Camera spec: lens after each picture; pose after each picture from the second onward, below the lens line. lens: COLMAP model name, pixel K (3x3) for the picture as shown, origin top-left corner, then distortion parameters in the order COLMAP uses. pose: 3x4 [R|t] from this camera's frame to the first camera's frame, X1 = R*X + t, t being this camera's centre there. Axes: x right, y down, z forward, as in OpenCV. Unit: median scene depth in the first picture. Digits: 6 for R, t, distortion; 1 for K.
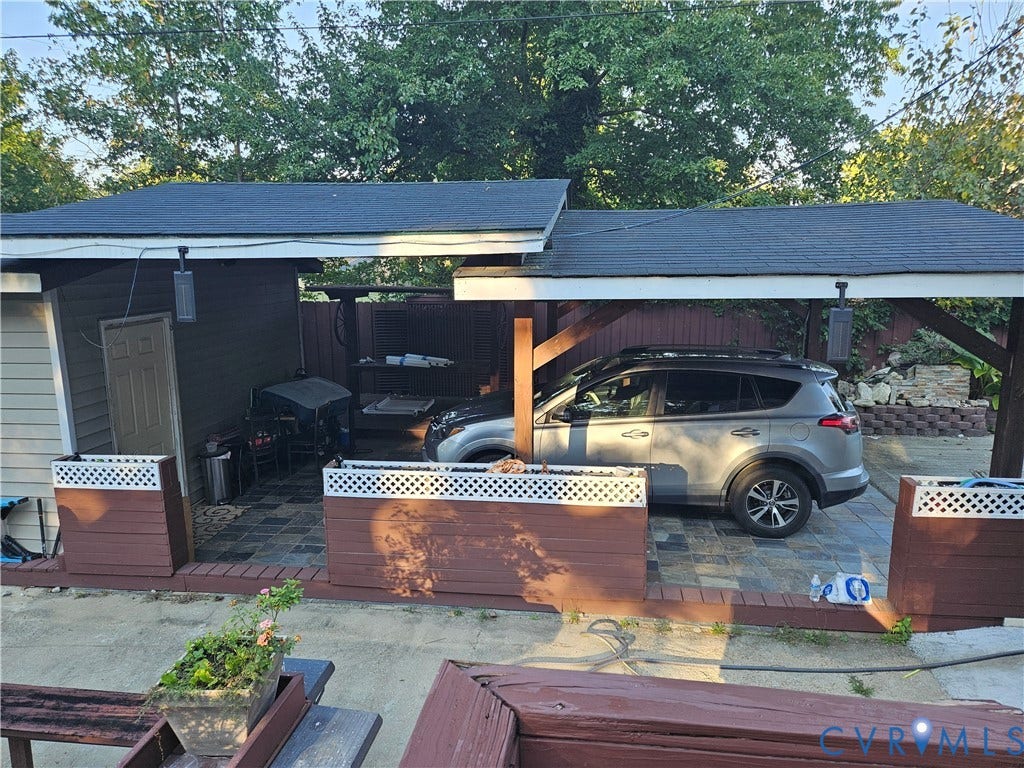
lens RADIAL K [[693.3, 0, 512.0], [0, 693.3, 384.3], [0, 0, 1]] dist [0.033988, -0.004496]
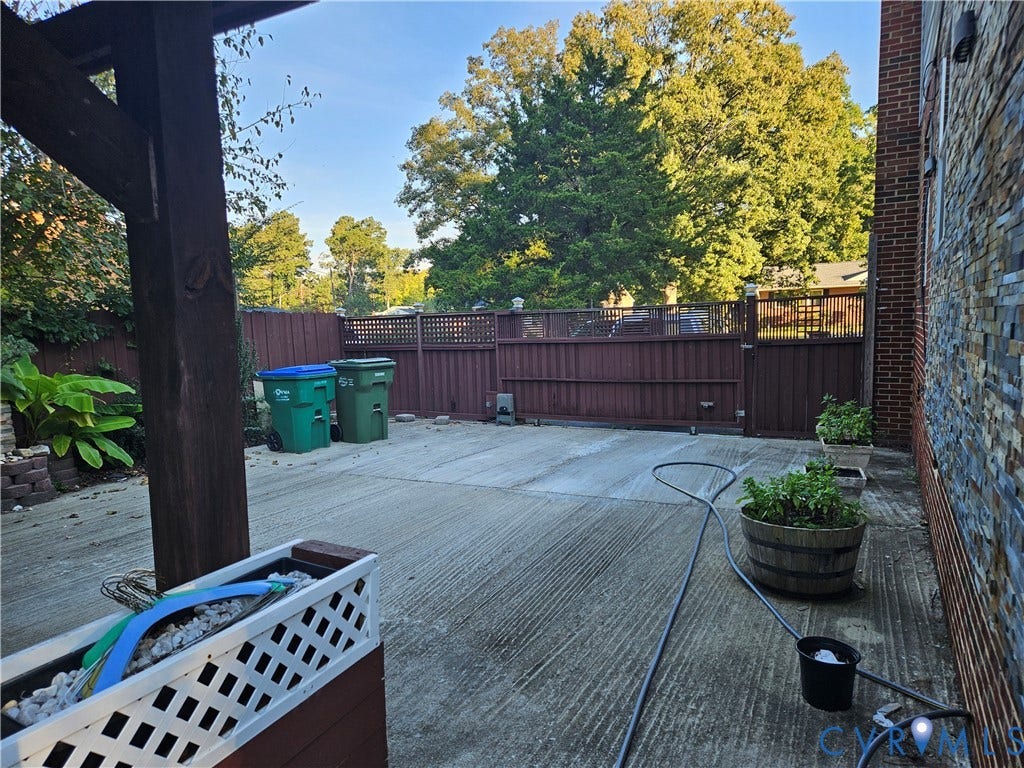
lens RADIAL K [[693.3, 0, 509.3], [0, 693.3, 383.9], [0, 0, 1]] dist [0.033988, -0.004496]
pose [[0.350538, -0.100762, 0.931112, 0.226212], [0.201026, 0.979118, 0.030276, 0.034687], [-0.914719, 0.176565, 0.363474, 0.362270]]
